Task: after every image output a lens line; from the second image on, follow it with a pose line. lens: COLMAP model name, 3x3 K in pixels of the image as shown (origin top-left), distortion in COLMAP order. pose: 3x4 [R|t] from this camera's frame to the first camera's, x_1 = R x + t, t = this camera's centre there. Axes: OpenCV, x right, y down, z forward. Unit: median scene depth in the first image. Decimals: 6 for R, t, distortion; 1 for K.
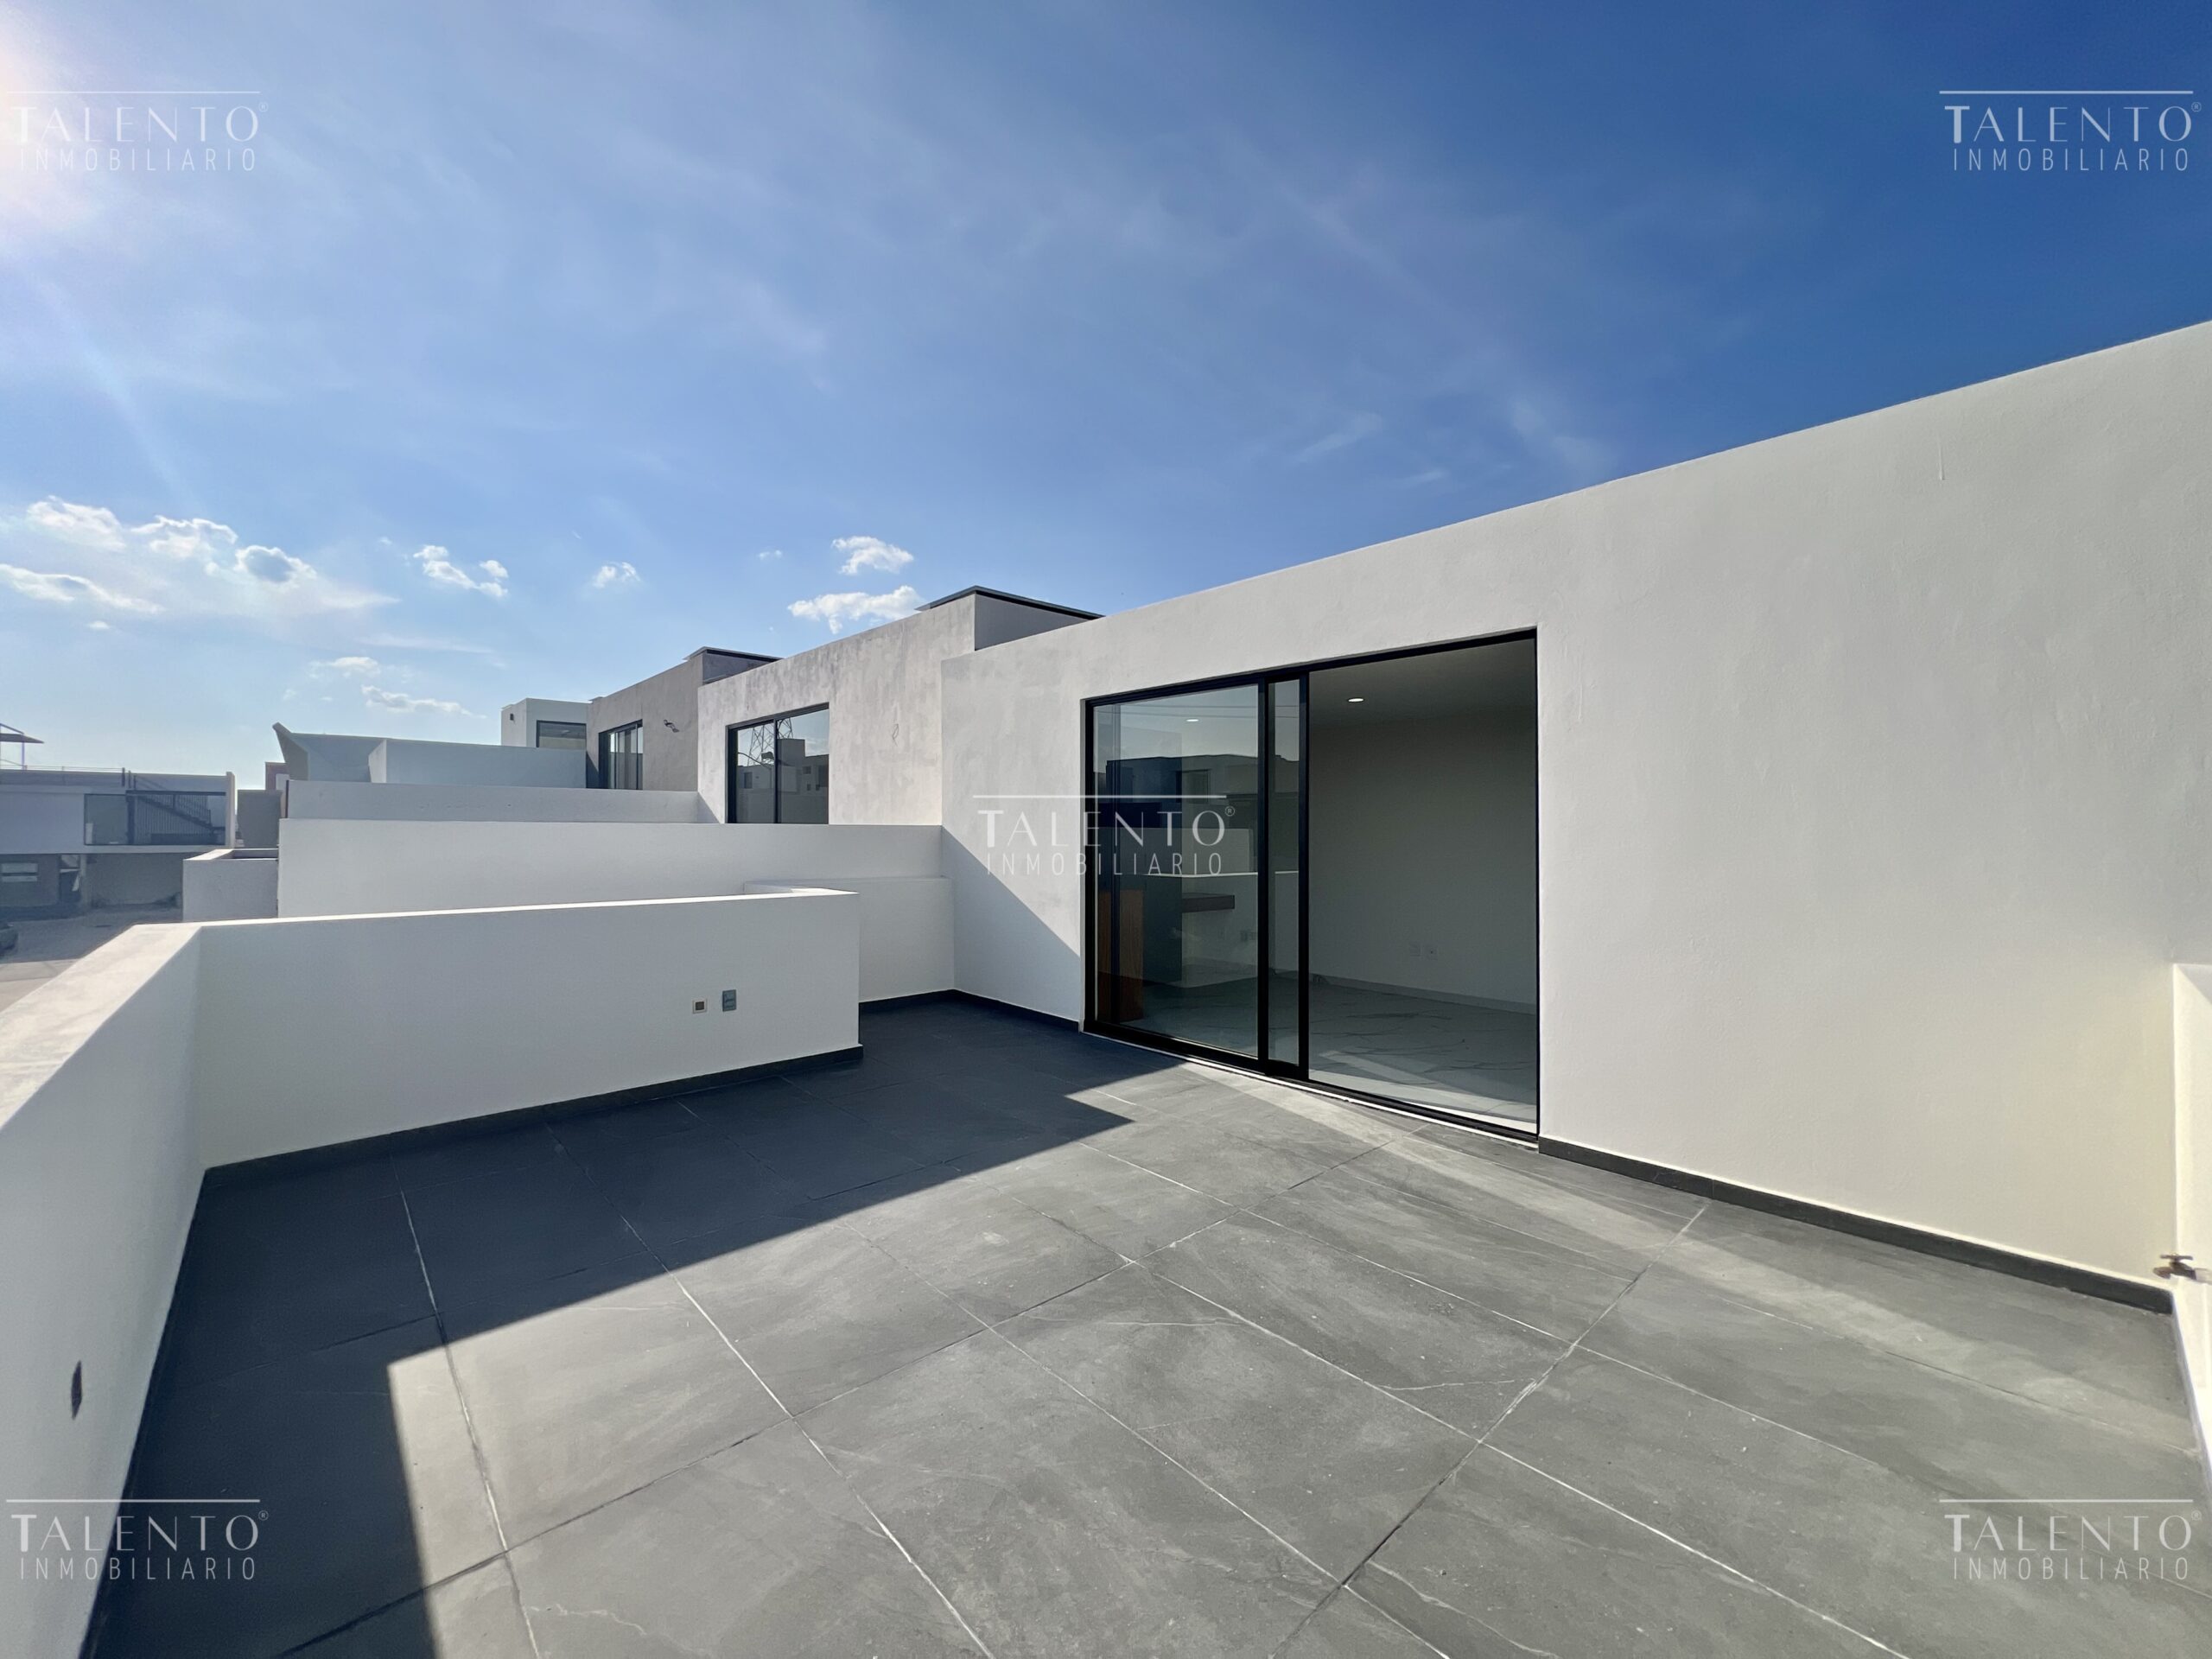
lens RADIAL K [[893.4, 0, 1102.4], [0, 893.4, 831.5], [0, 0, 1]] dist [-0.001432, 0.001327]
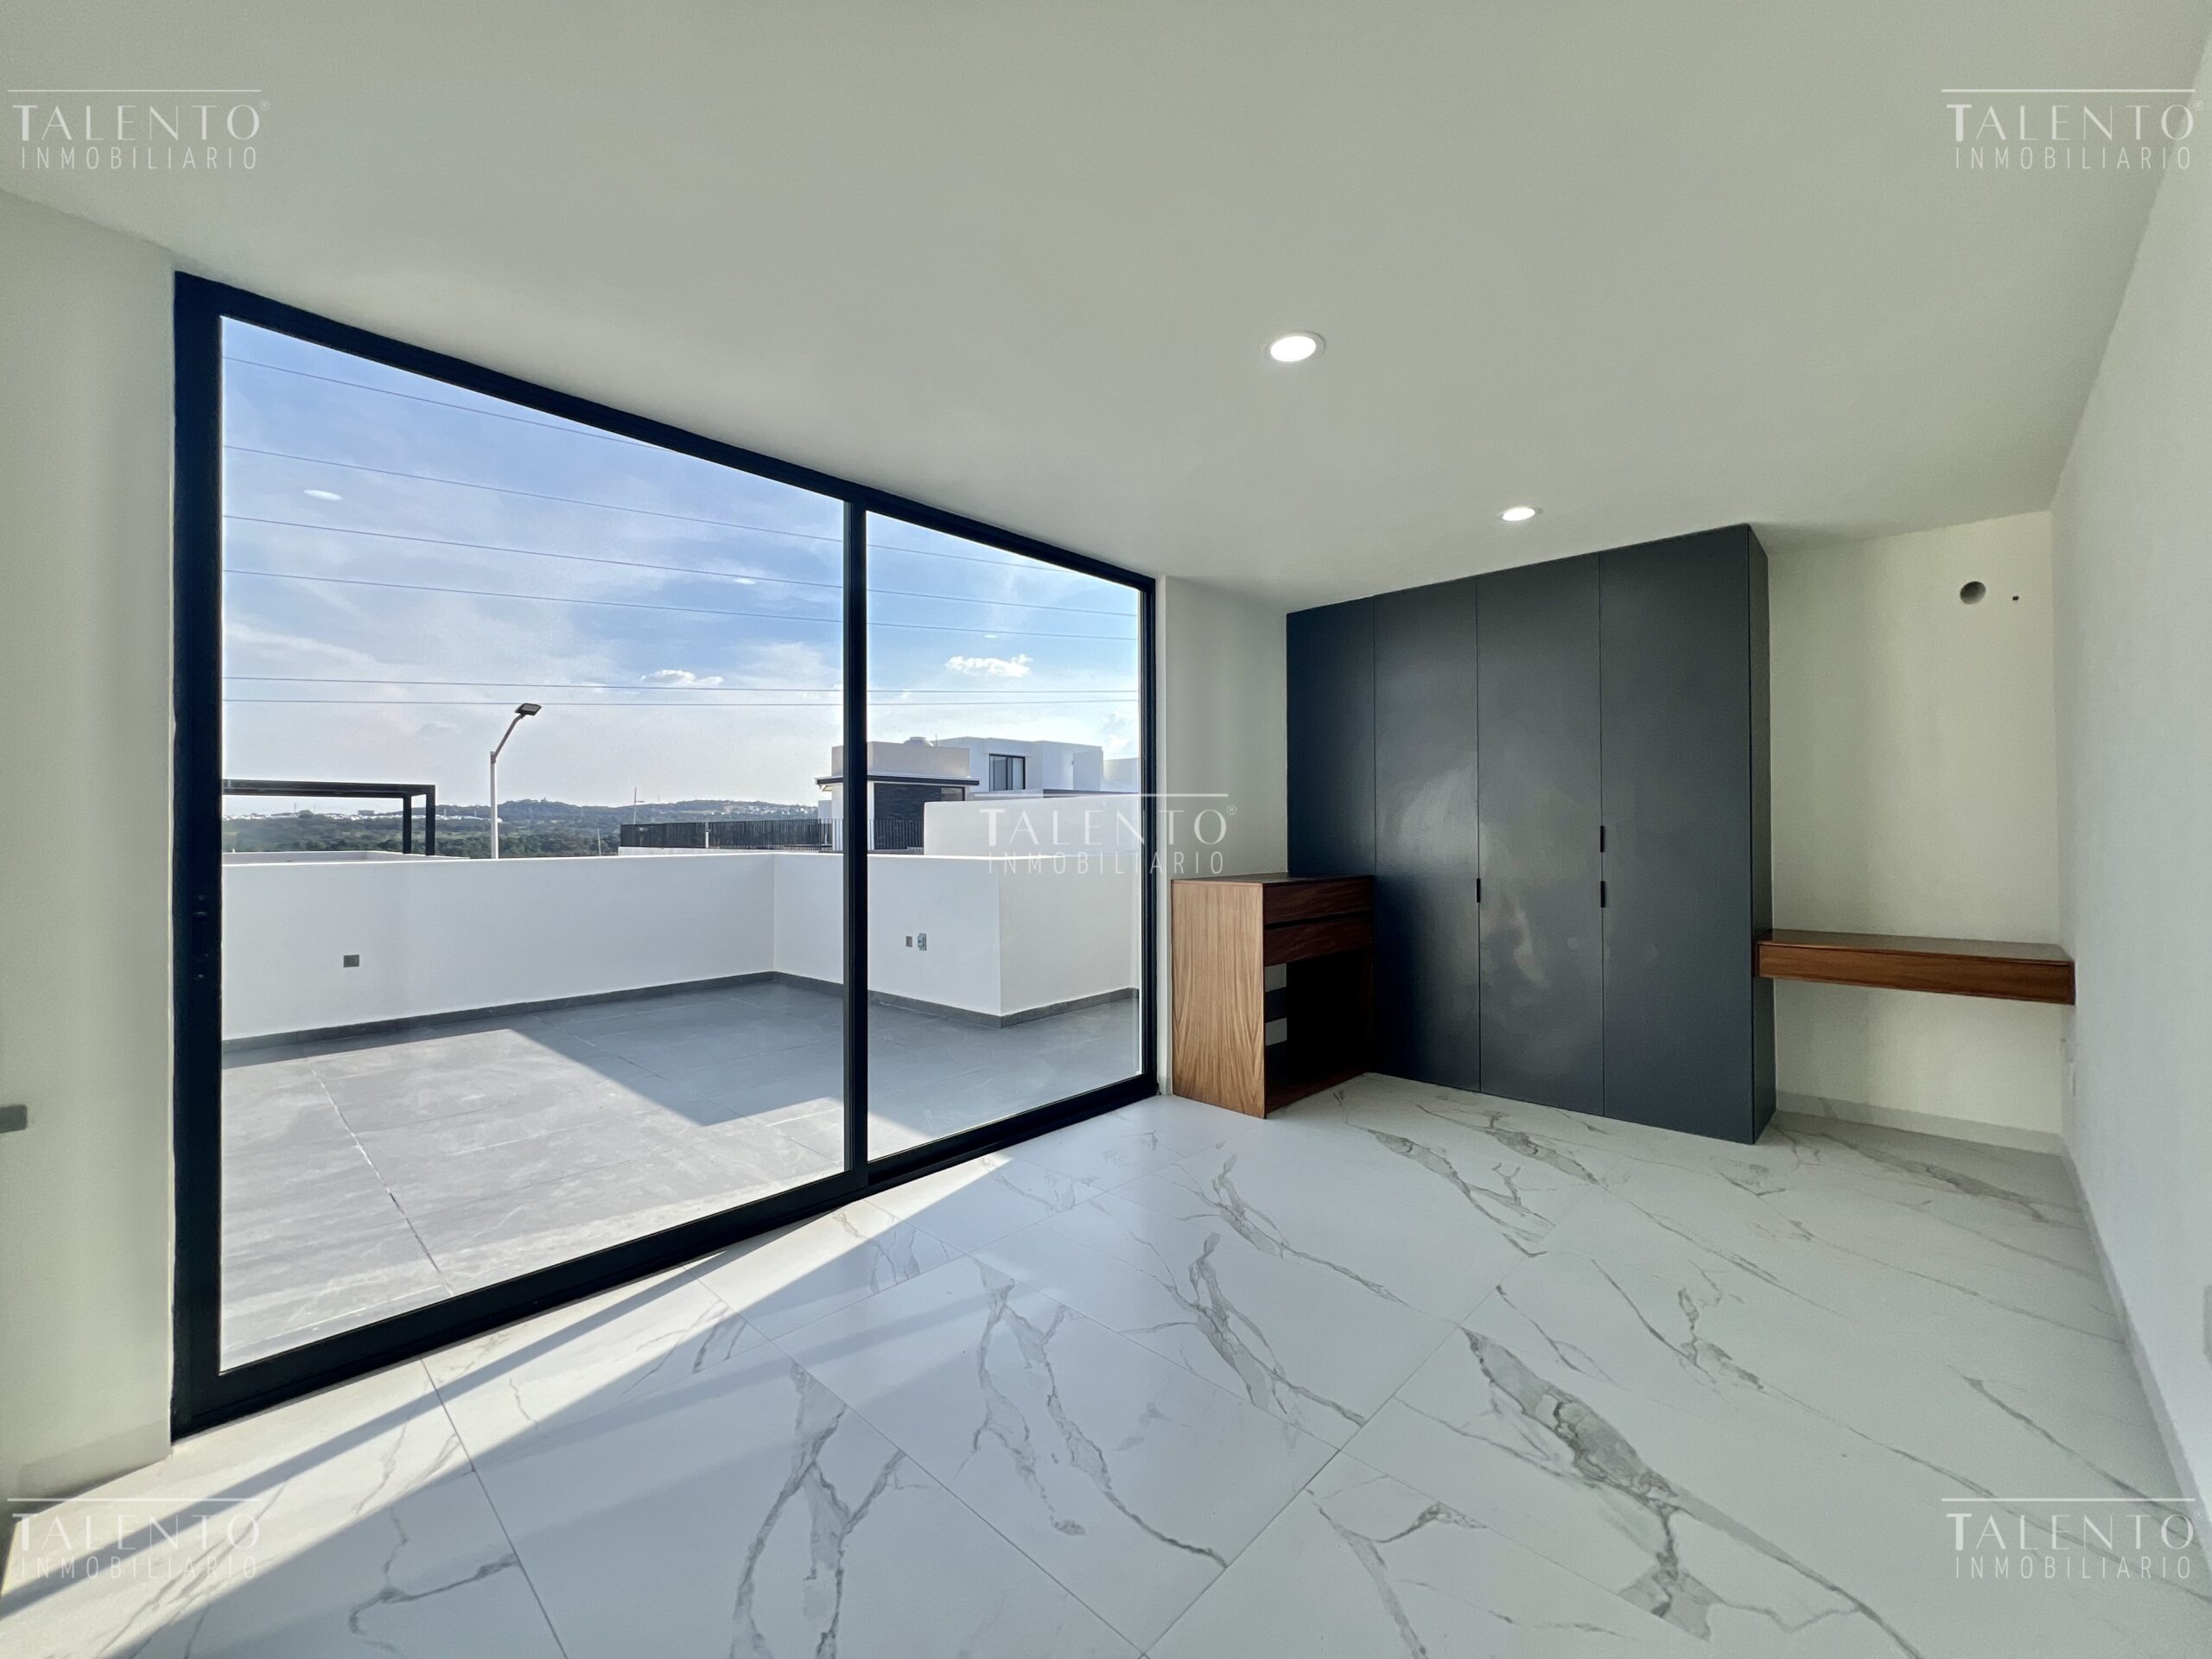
lens RADIAL K [[893.4, 0, 1103.7], [0, 893.4, 822.6], [0, 0, 1]] dist [-0.001432, 0.001327]
pose [[0.060028, -0.012398, -0.998120, 0.940605], [0.008606, 0.999892, -0.011903, 0.054590], [0.998160, -0.007876, 0.060129, 1.391744]]
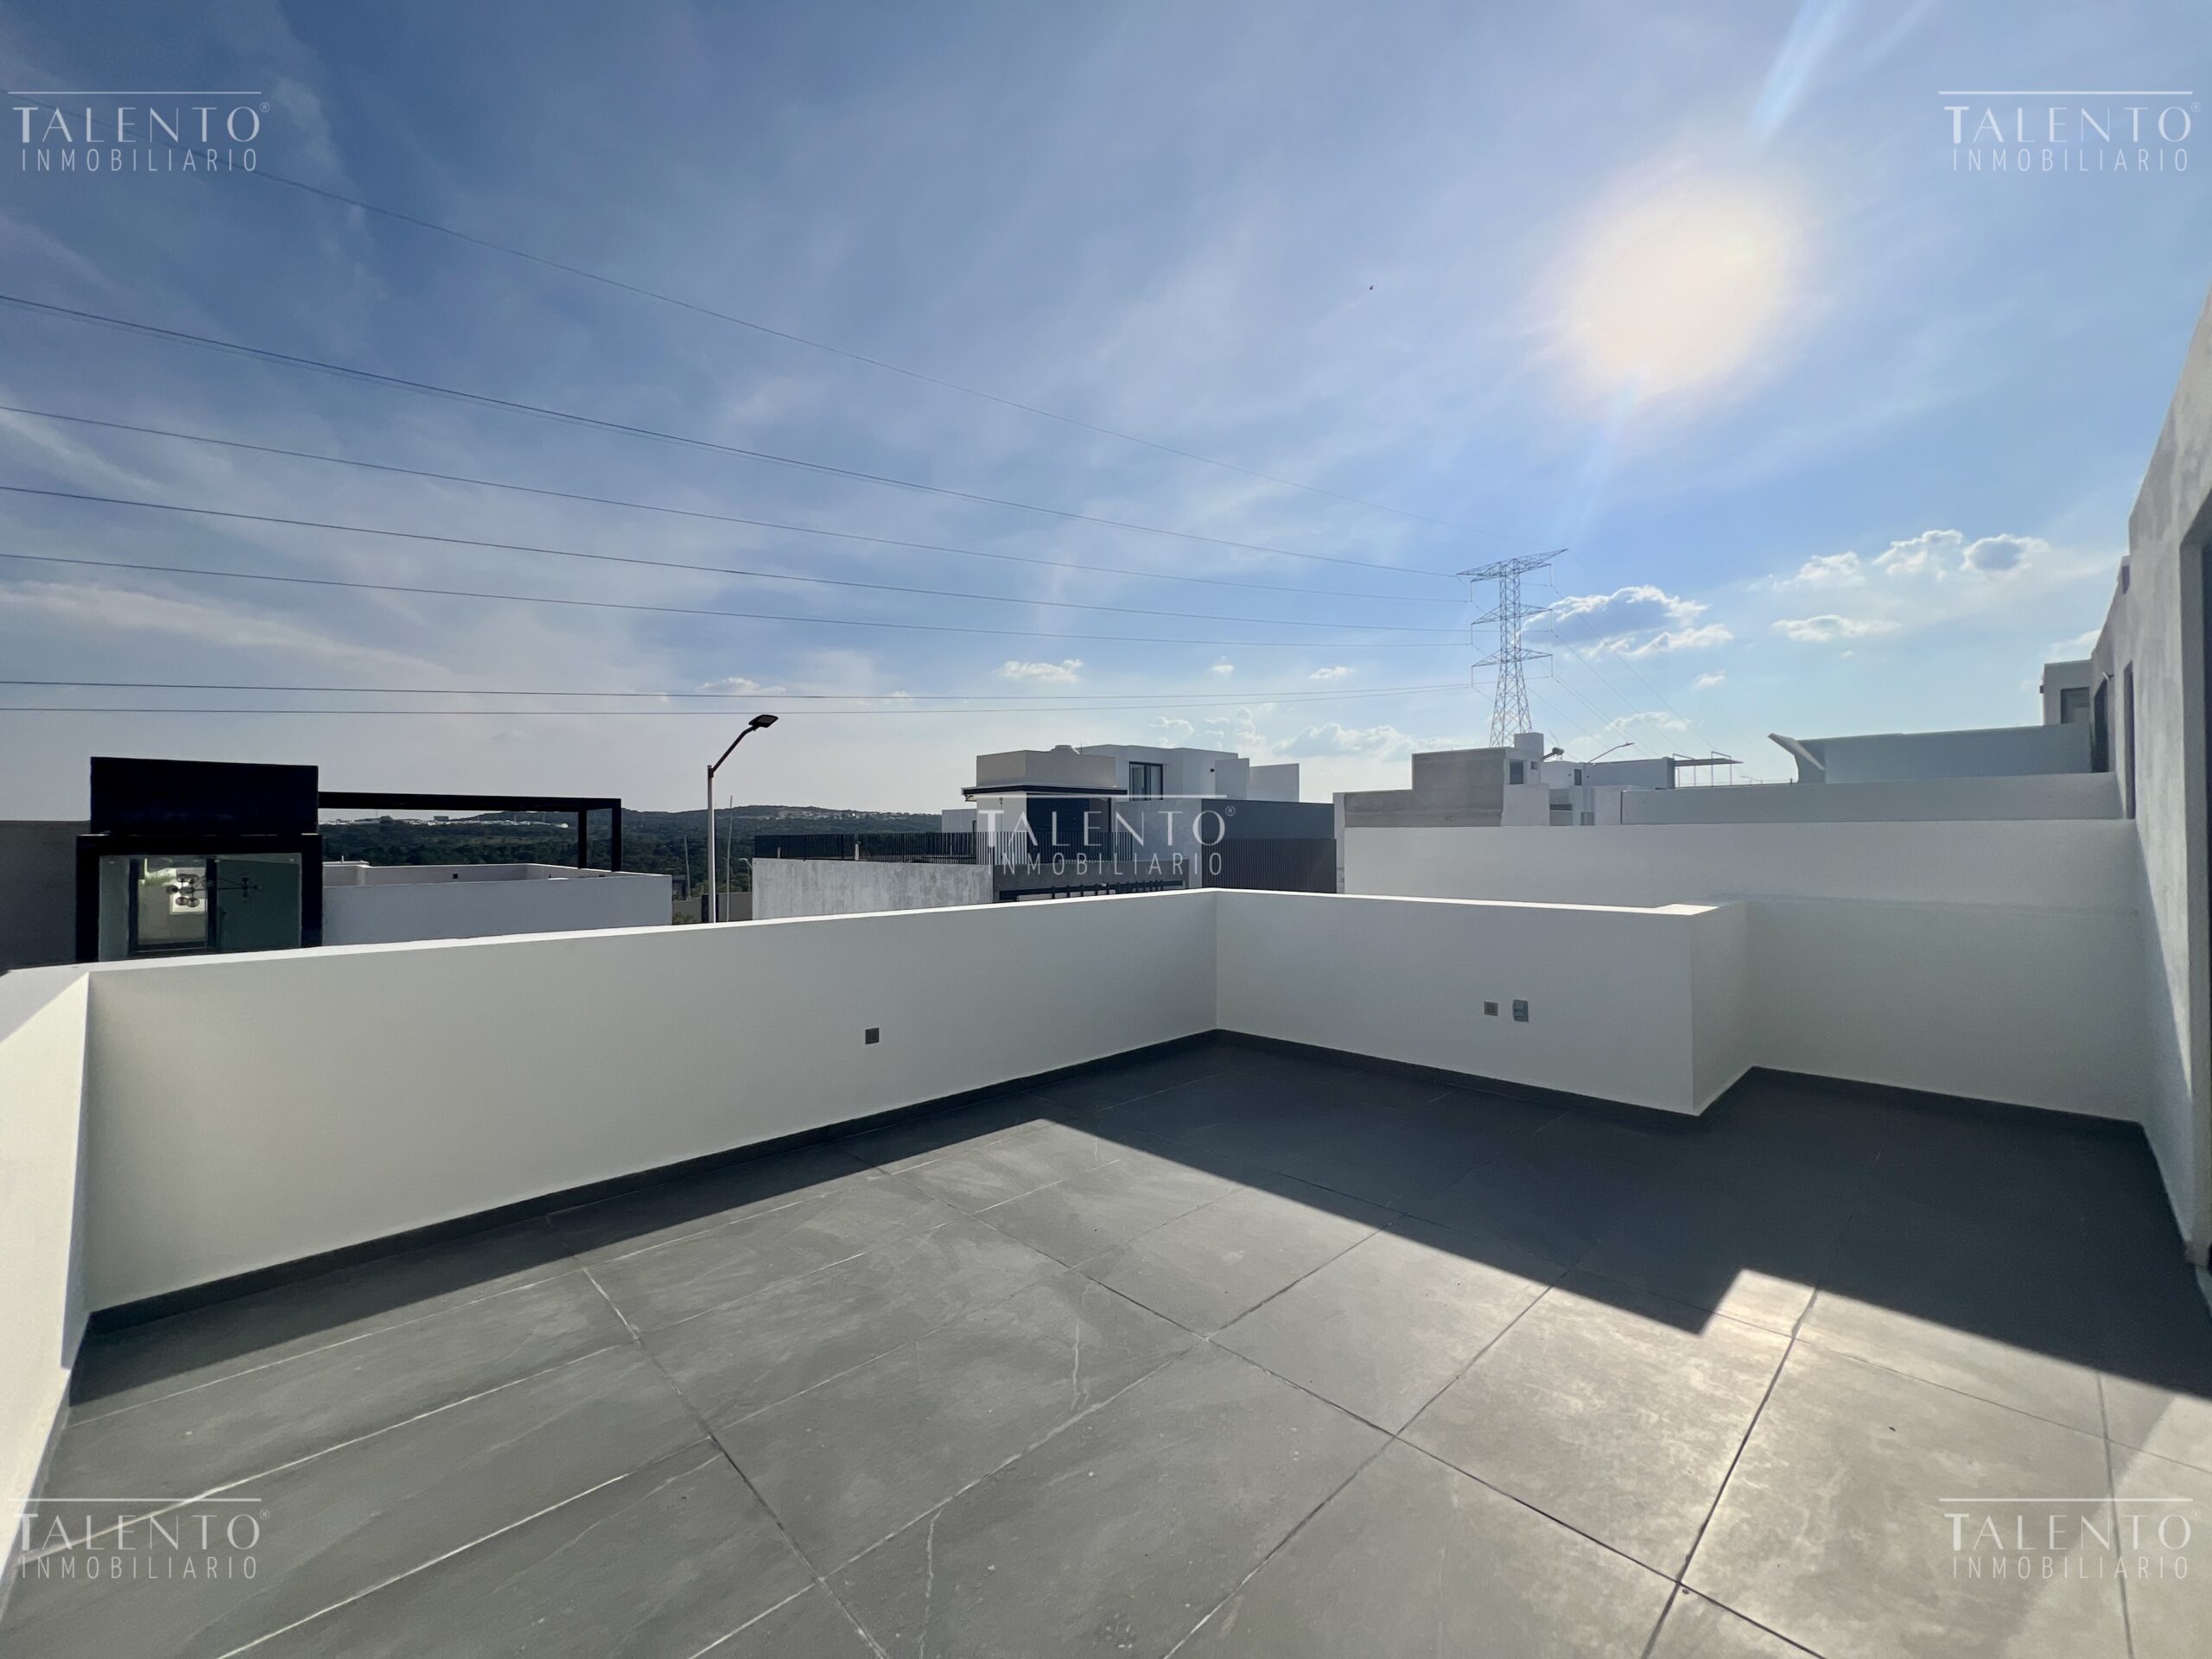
lens RADIAL K [[893.4, 0, 1108.6], [0, 893.4, 835.5], [0, 0, 1]] dist [-0.001432, 0.001327]
pose [[0.011344, -0.002984, -0.999931, 0.644943], [0.009692, 0.999949, -0.002874, -0.002156], [0.999889, -0.009659, 0.011372, 0.648104]]
